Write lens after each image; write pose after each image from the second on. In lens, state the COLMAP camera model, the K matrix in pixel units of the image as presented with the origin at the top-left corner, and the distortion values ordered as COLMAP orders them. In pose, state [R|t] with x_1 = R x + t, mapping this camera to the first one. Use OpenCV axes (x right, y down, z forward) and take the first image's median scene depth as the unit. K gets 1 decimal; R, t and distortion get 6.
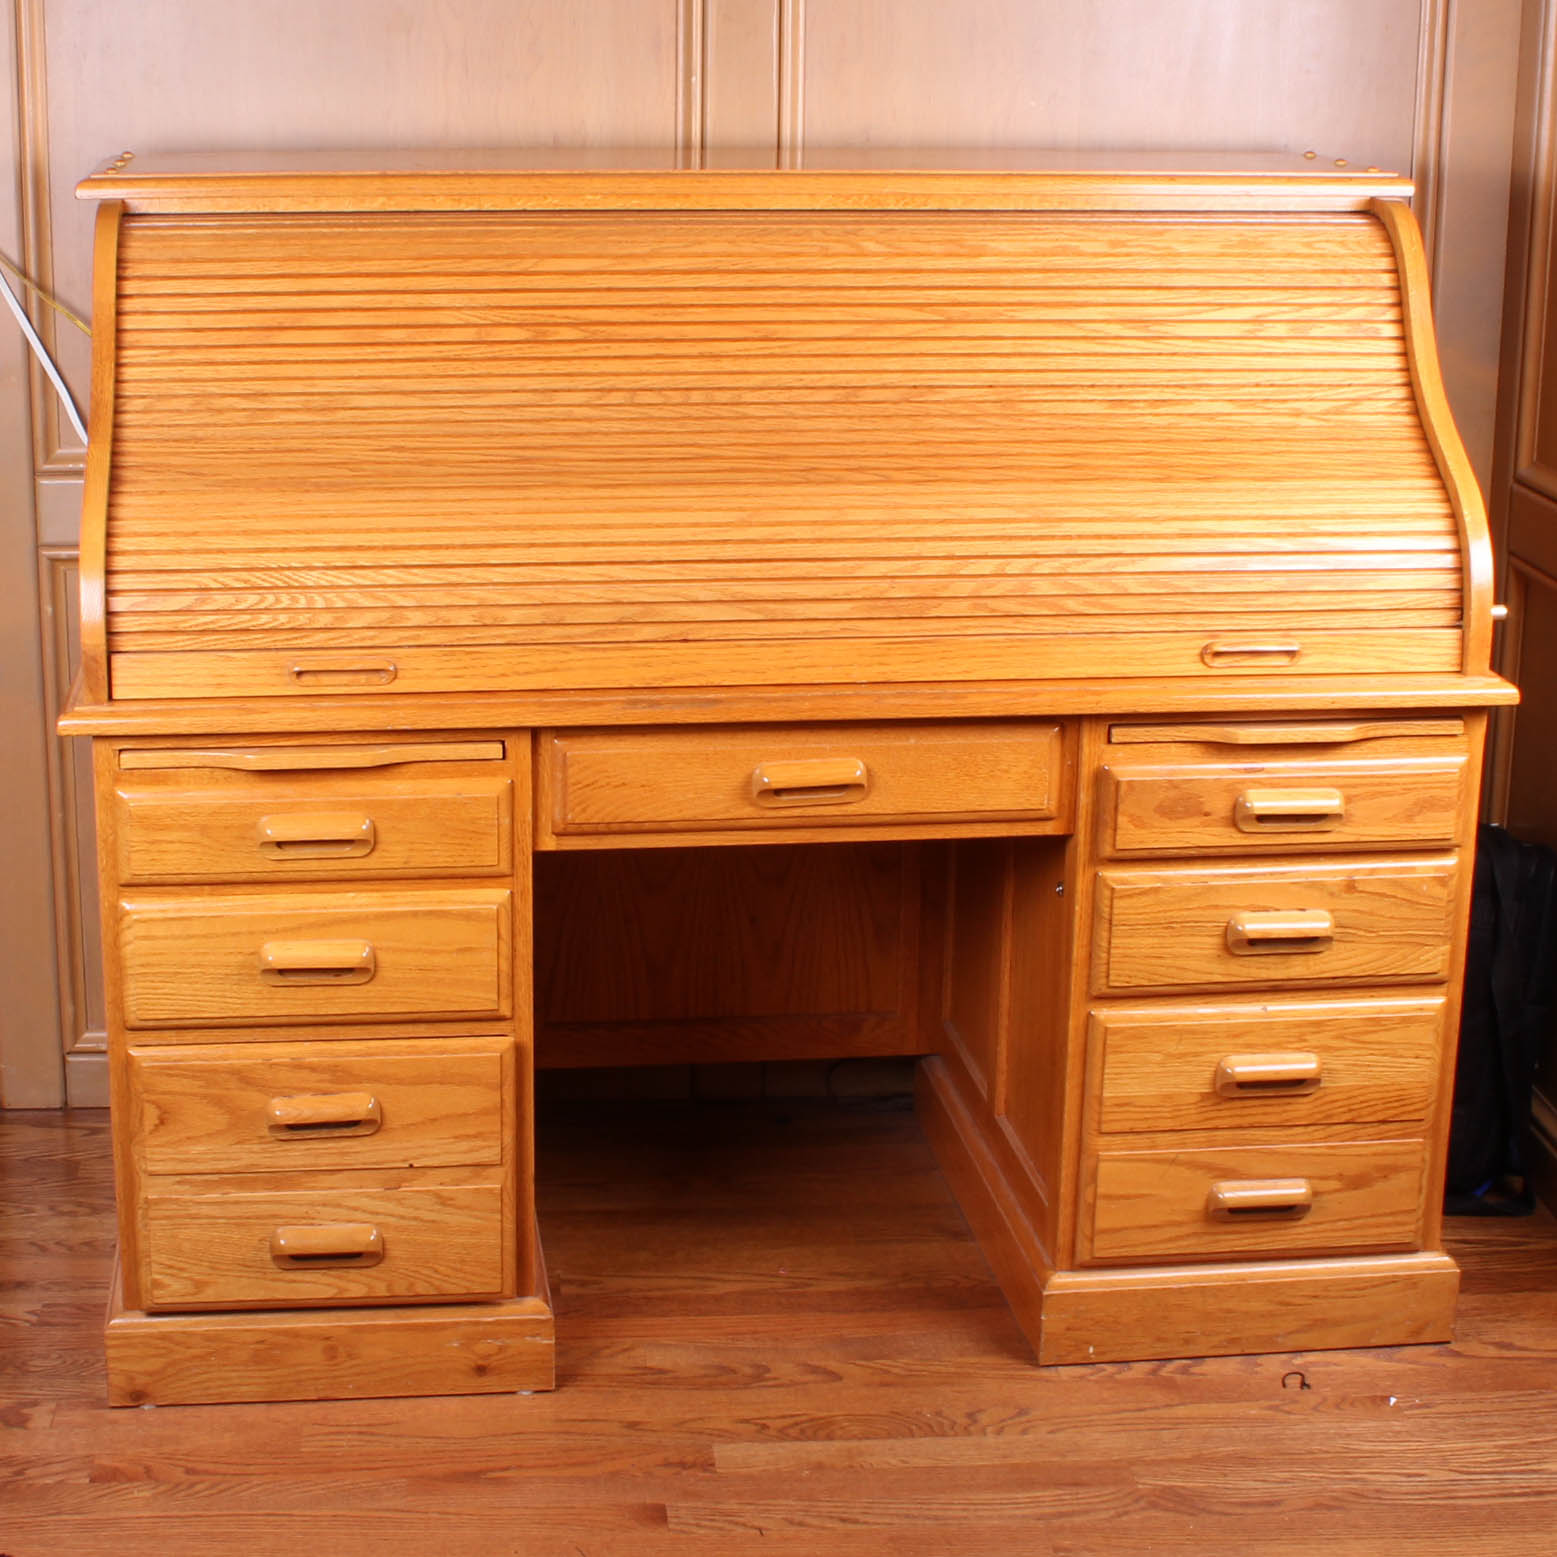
lens RADIAL K [[2904.1, 0, 591.6], [0, 2904.1, 720.9], [0, 0, 1]] dist [-0.179246, 0.137743]
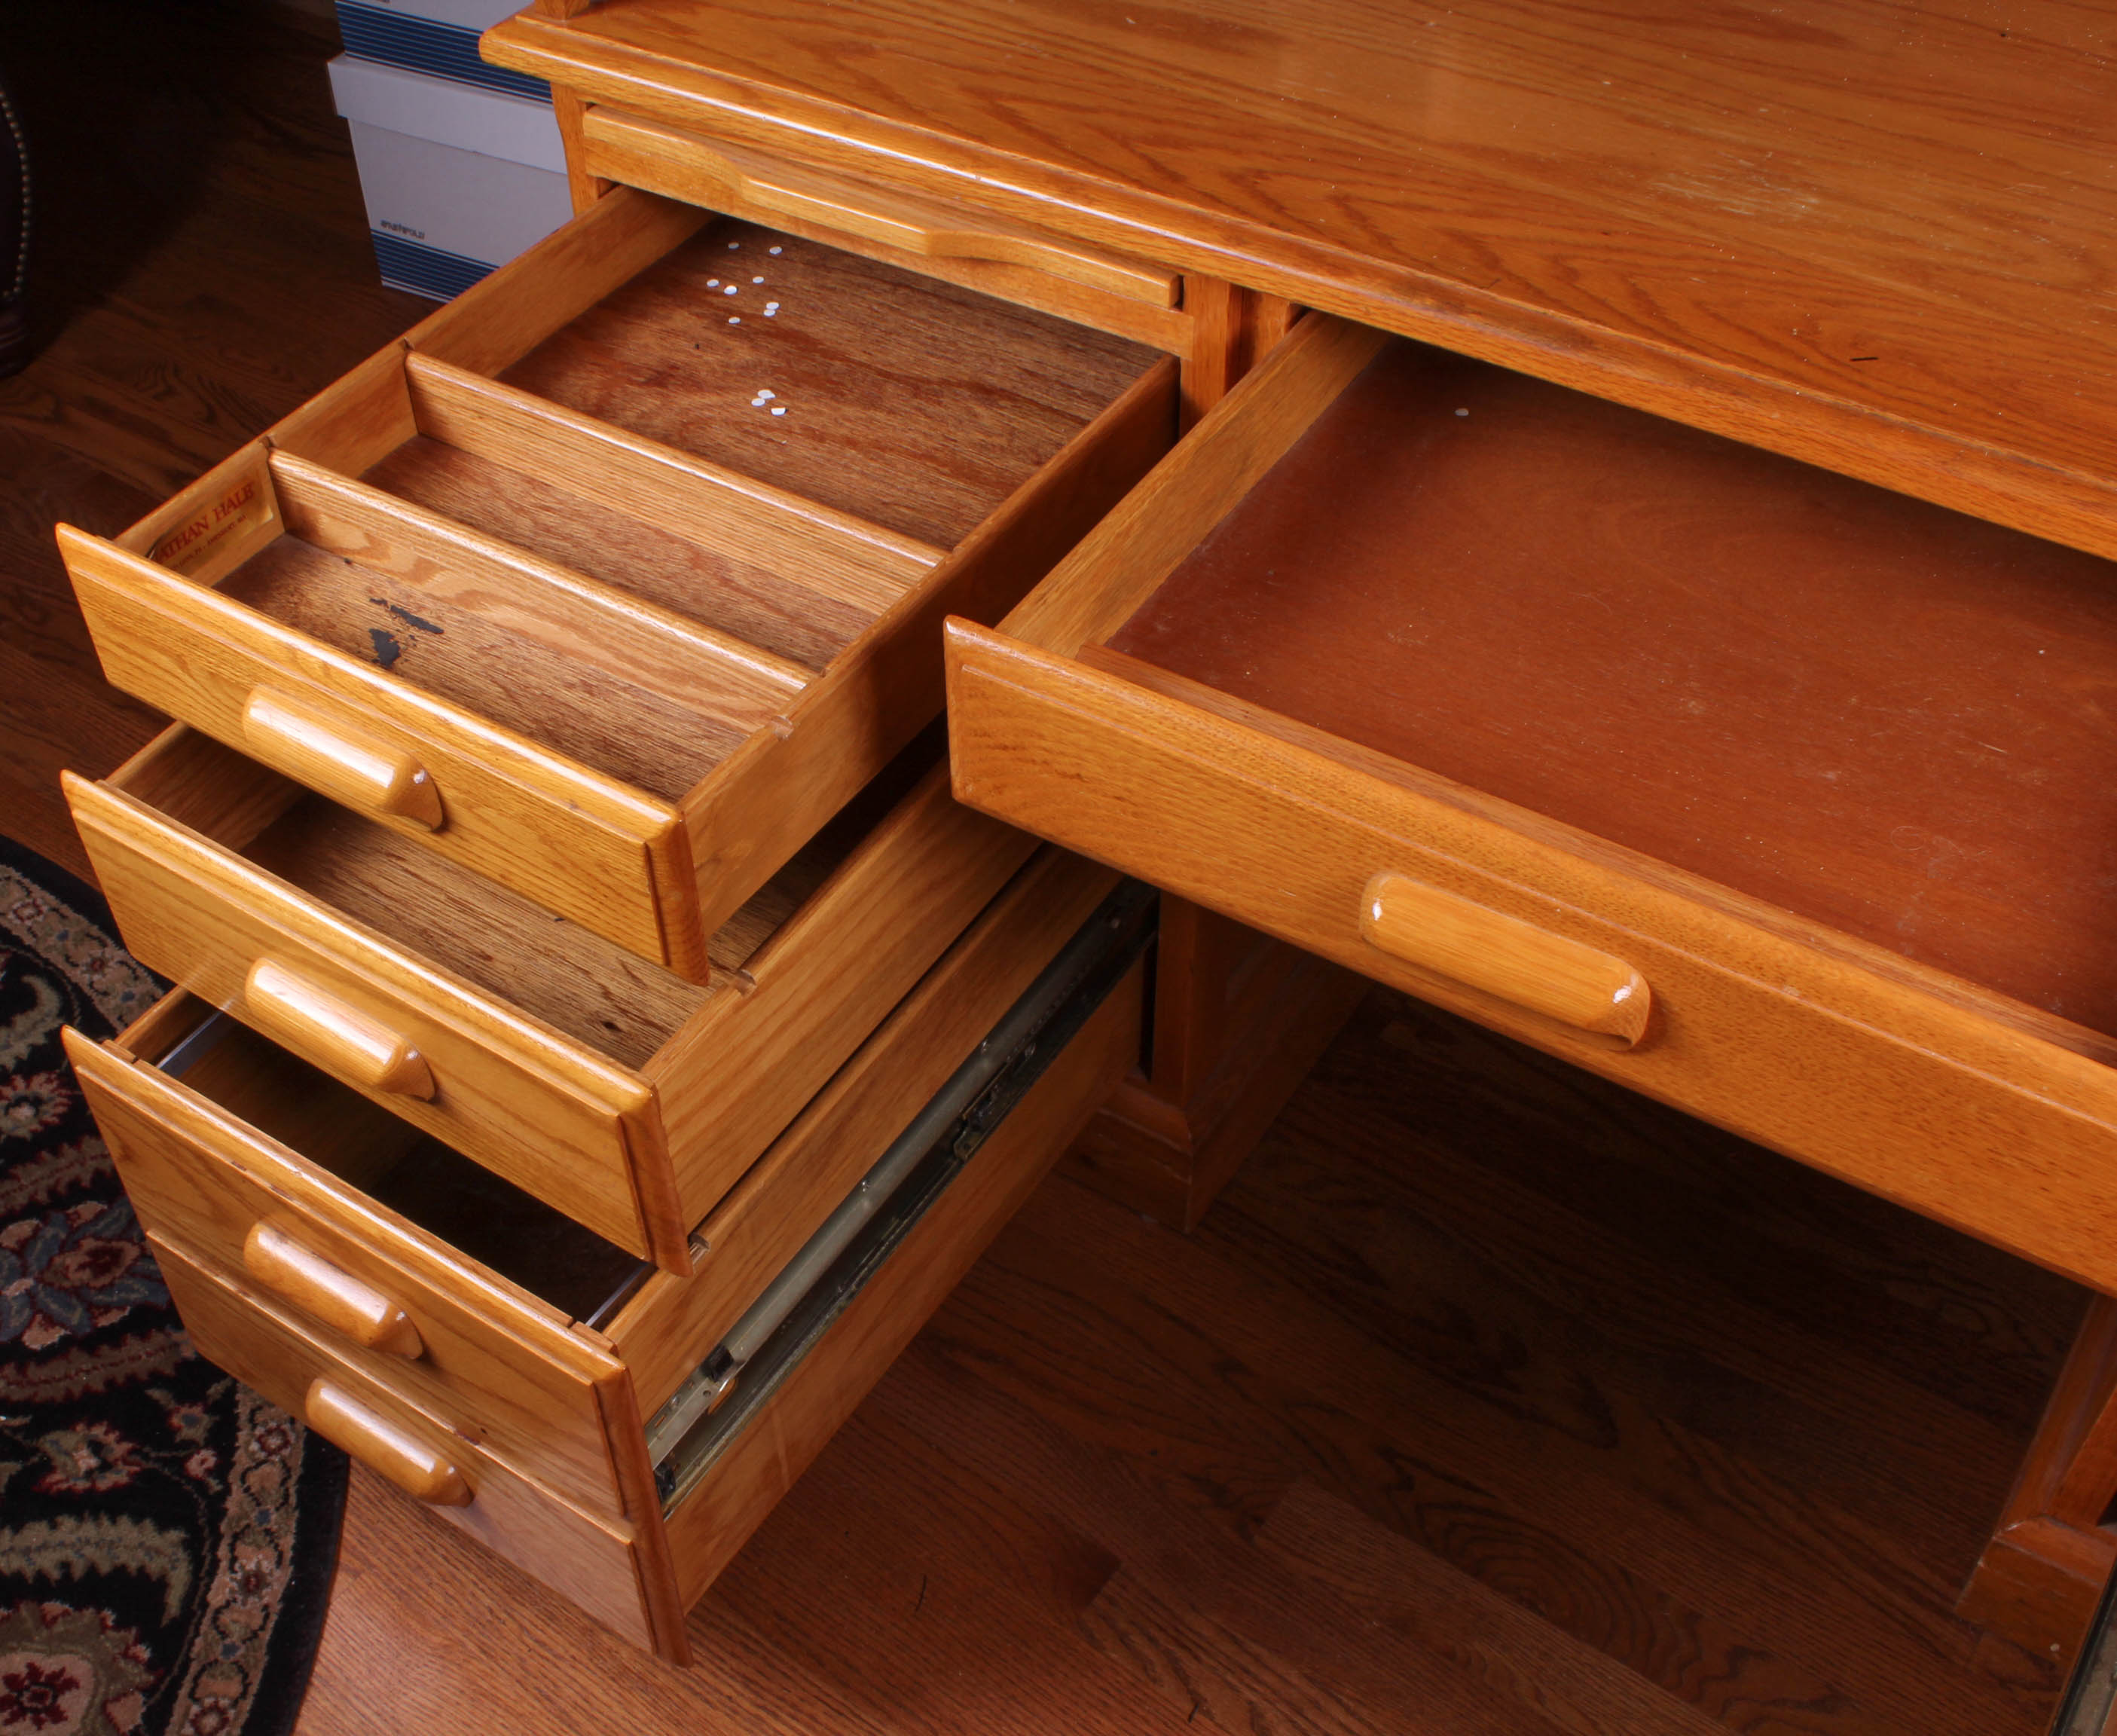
lens RADIAL K [[2417.9, 0, 823.5], [0, 2417.9, 908.1], [0, 0, 1]] dist [-0.126999, 0.090655]
pose [[0.751700, 0.430195, -0.499879, 0.167490], [-0.107827, 0.827930, 0.550369, -0.117270], [0.650631, -0.359812, 0.668741, 0.633216]]
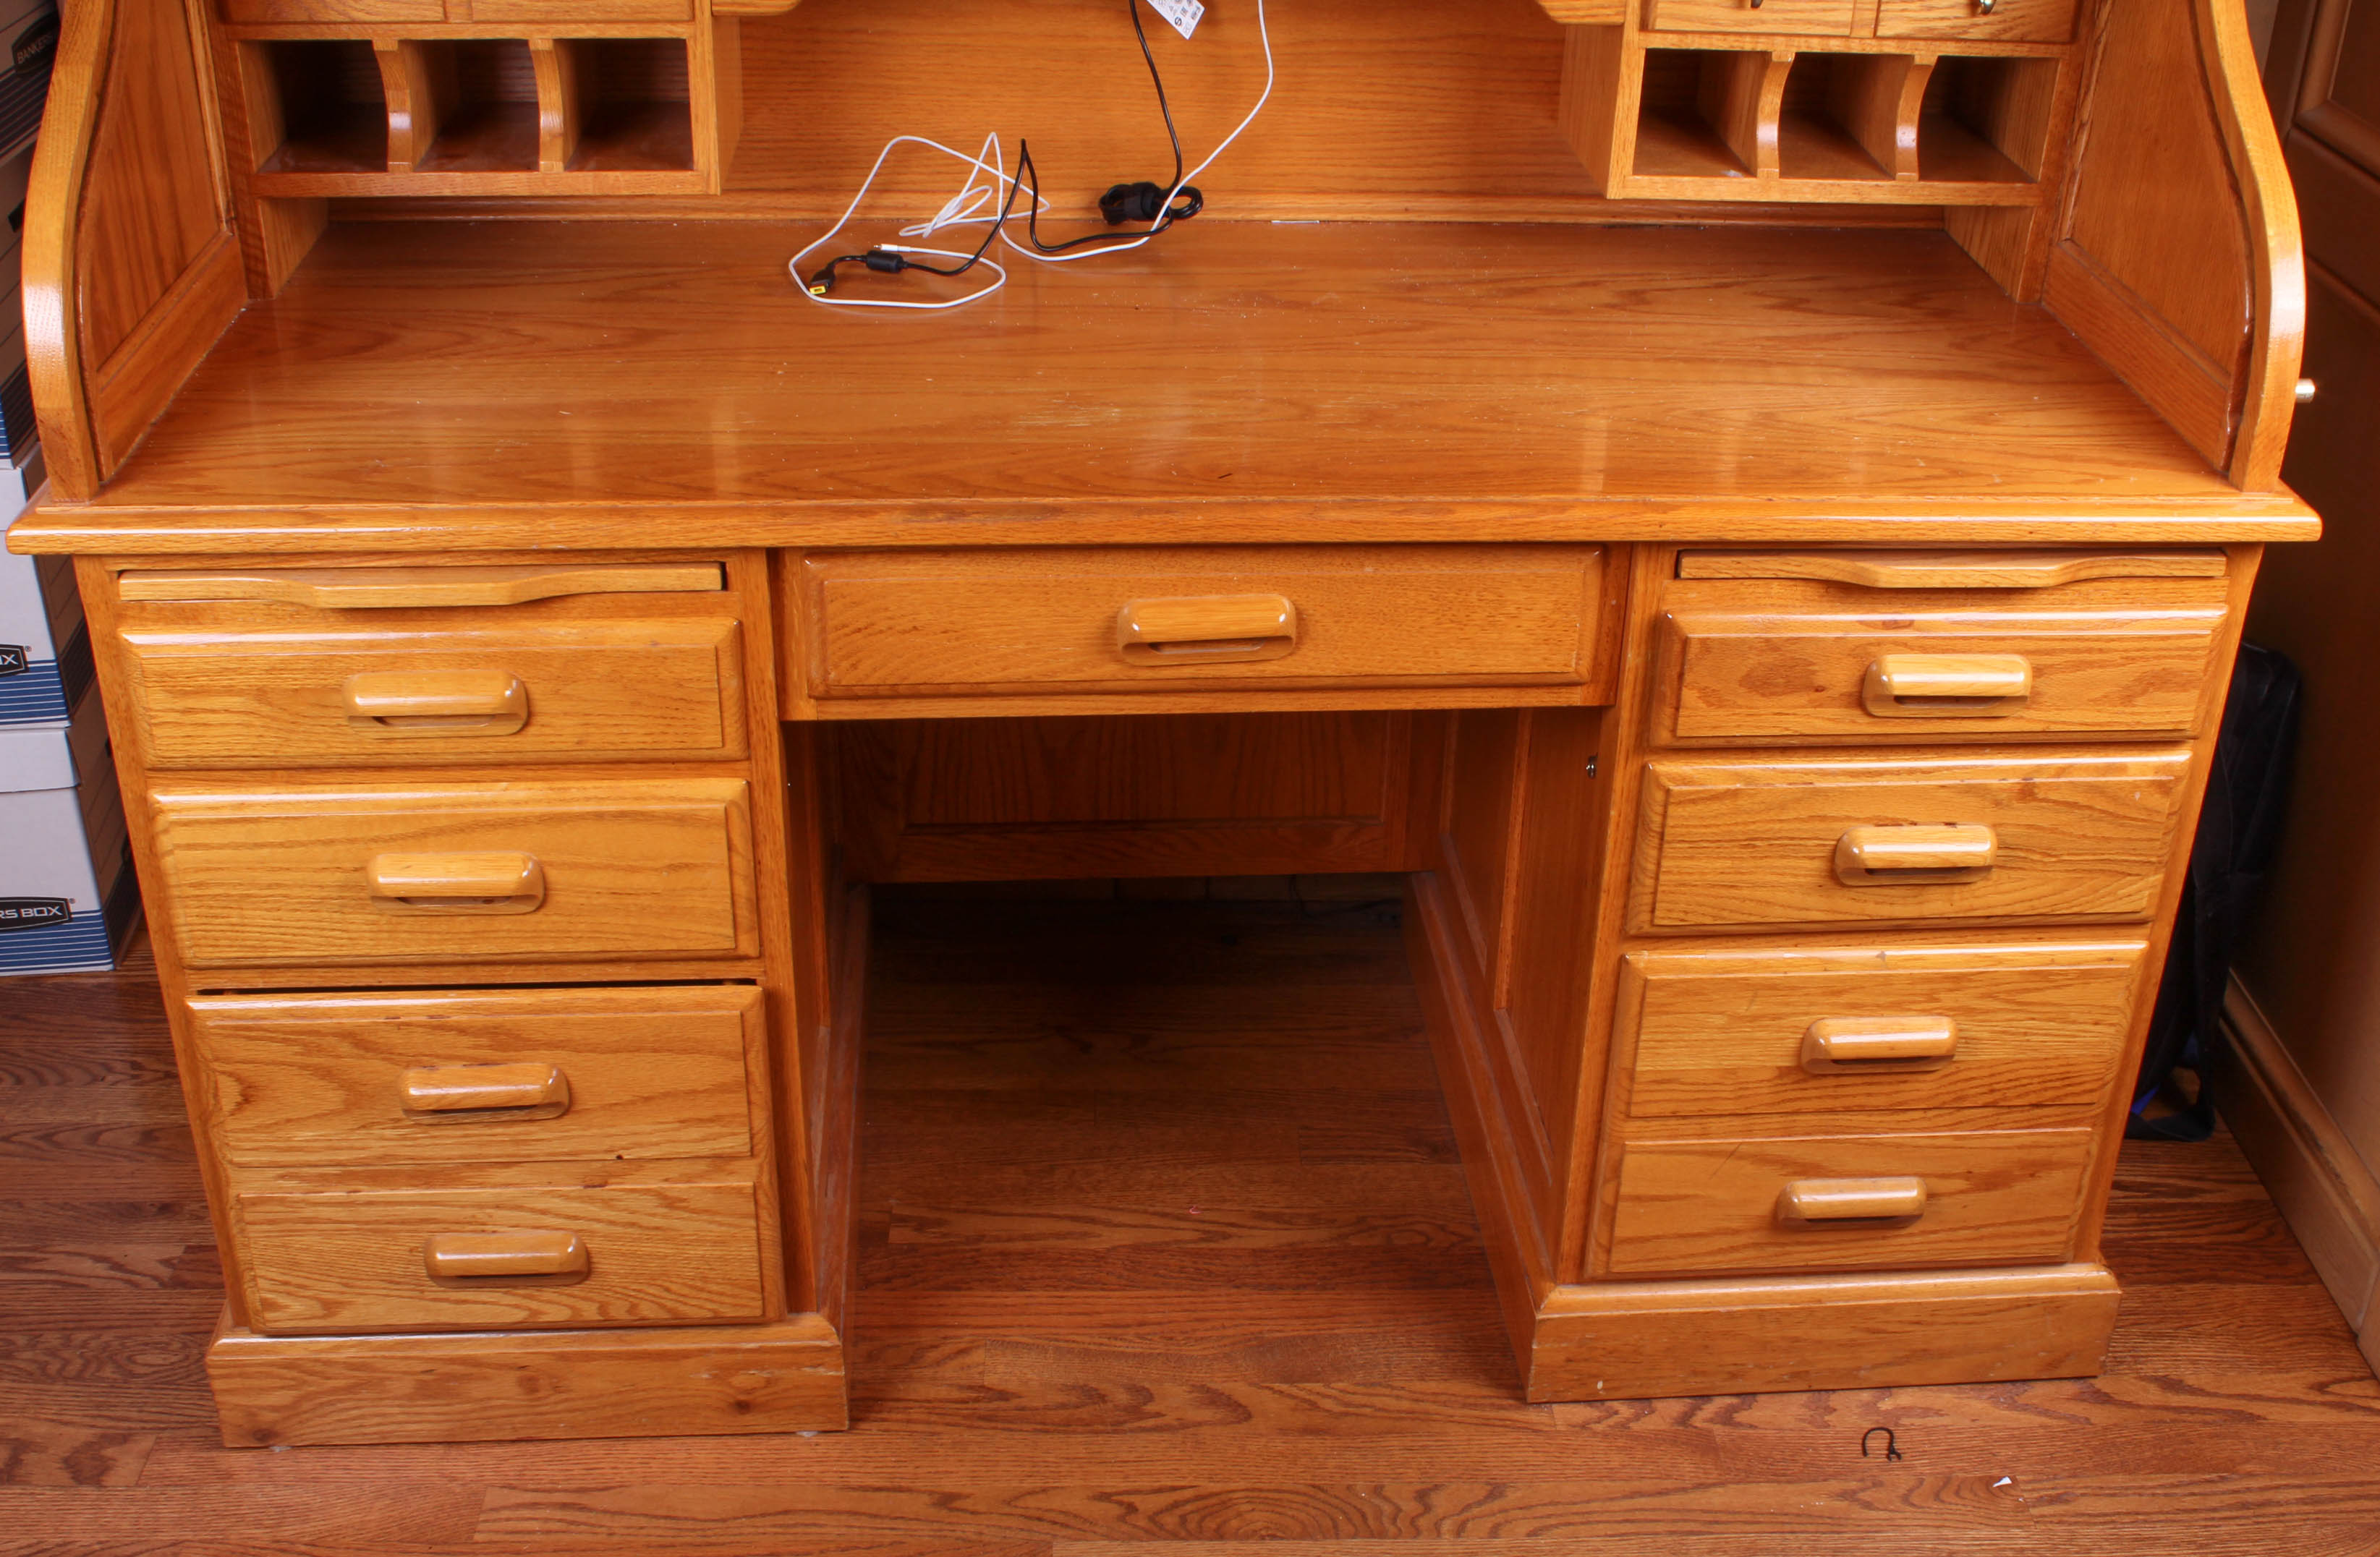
lens RADIAL K [[2661.7, 0, 1237.6], [0, 2661.7, 850.9], [0, 0, 1]] dist [-0.133415, 0.167591]
pose [[0.999601, 0.025551, 0.012077, 0.075003], [-0.027777, 0.967002, 0.253251, -0.079750], [-0.005208, -0.253485, 0.967325, 0.409334]]
